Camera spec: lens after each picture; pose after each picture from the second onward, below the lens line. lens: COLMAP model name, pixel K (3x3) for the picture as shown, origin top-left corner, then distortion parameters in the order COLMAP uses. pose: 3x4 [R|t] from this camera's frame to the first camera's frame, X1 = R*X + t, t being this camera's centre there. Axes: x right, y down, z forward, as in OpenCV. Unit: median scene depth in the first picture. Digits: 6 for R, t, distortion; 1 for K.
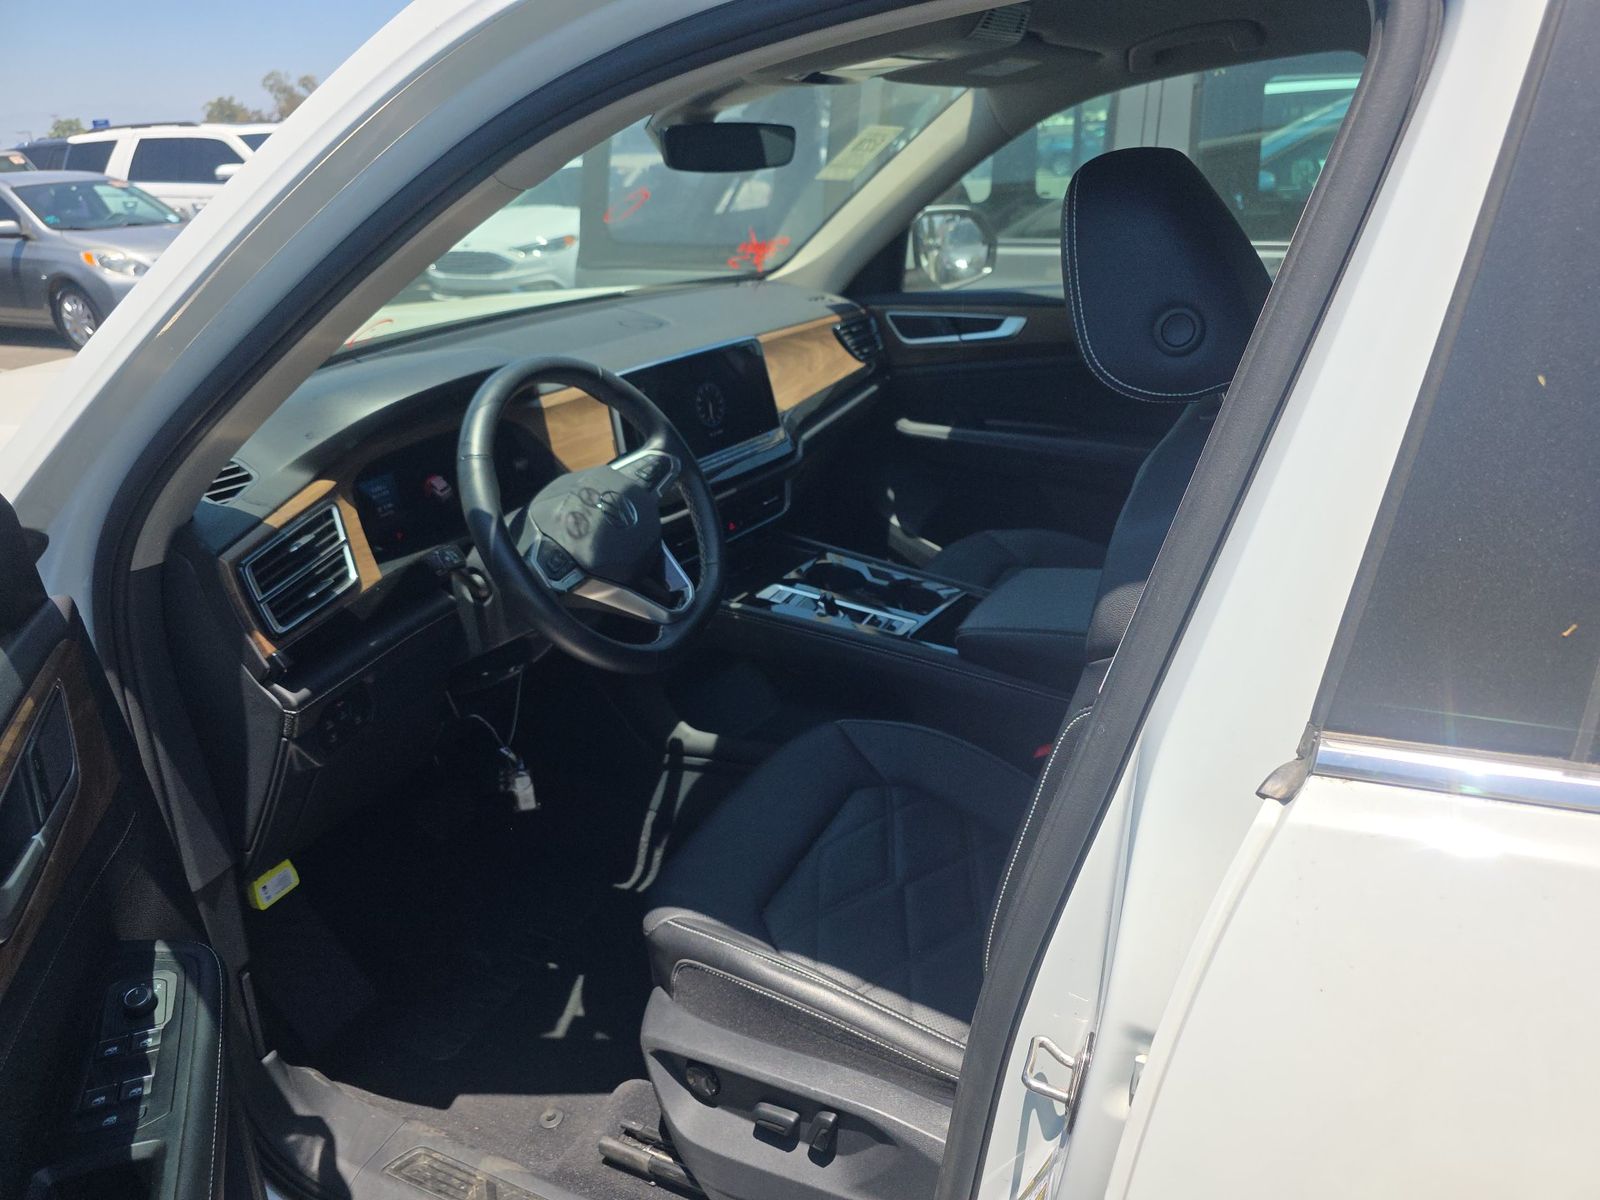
lens RADIAL K [[1069.5, 0, 800.0], [0, 1069.5, 600.0], [0, 0, 1]] dist [0.018682, -0.026952]
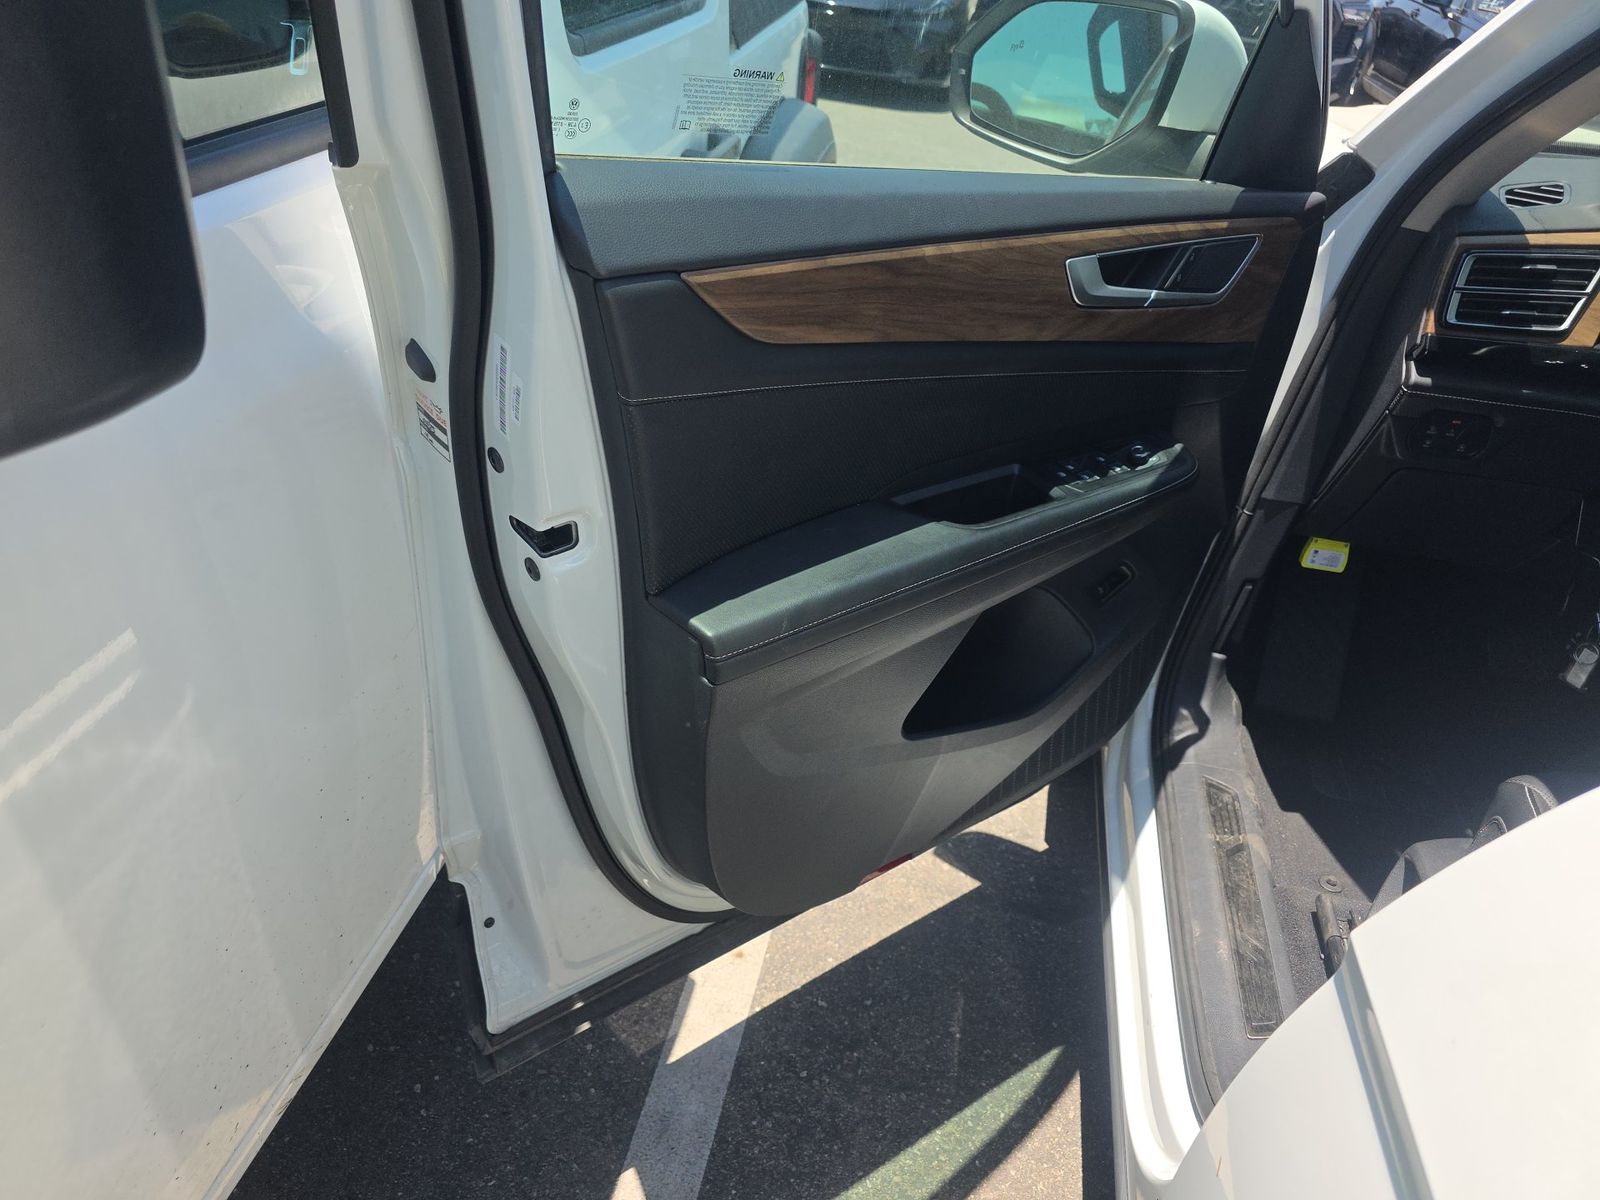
lens RADIAL K [[1069.5, 0, 800.0], [0, 1069.5, 600.0], [0, 0, 1]] dist [0.018682, -0.026952]
pose [[0.217078, 0.584487, -0.781826, 0.342871], [-0.483386, 0.760194, 0.434101, 0.079434], [0.848066, 0.283690, 0.447554, 0.023077]]
